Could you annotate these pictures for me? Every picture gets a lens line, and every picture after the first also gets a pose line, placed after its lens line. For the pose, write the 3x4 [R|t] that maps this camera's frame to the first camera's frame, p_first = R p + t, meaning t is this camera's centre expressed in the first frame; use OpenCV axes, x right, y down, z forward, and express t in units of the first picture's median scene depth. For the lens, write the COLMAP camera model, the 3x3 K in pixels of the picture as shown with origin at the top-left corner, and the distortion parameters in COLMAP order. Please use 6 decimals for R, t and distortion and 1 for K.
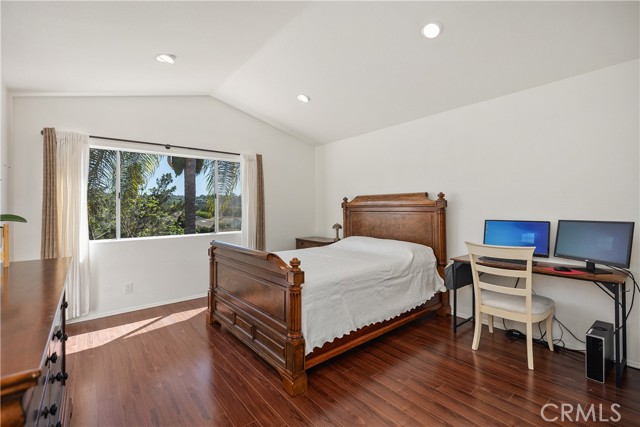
lens RADIAL K [[293.2, 0, 317.7], [0, 293.2, 208.8], [0, 0, 1]] dist [0.003832, -0.000751]
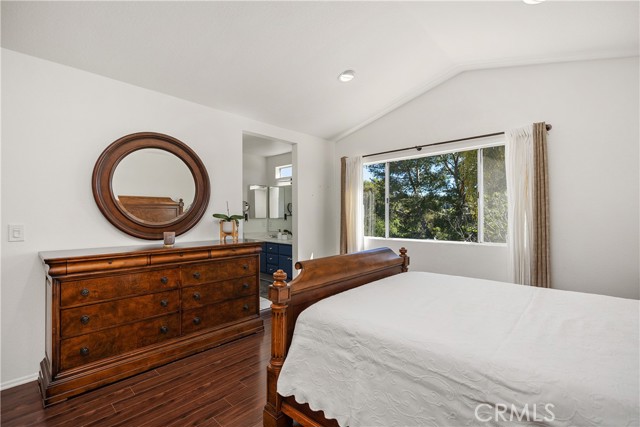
lens RADIAL K [[293.2, 0, 315.9], [0, 293.2, 212.8], [0, 0, 1]] dist [0.003832, -0.000751]
pose [[0.121994, 0.001318, -0.992530, 0.482953], [-0.001589, 0.999998, 0.001132, 0.002574], [0.992530, 0.001439, 0.121996, 0.628603]]
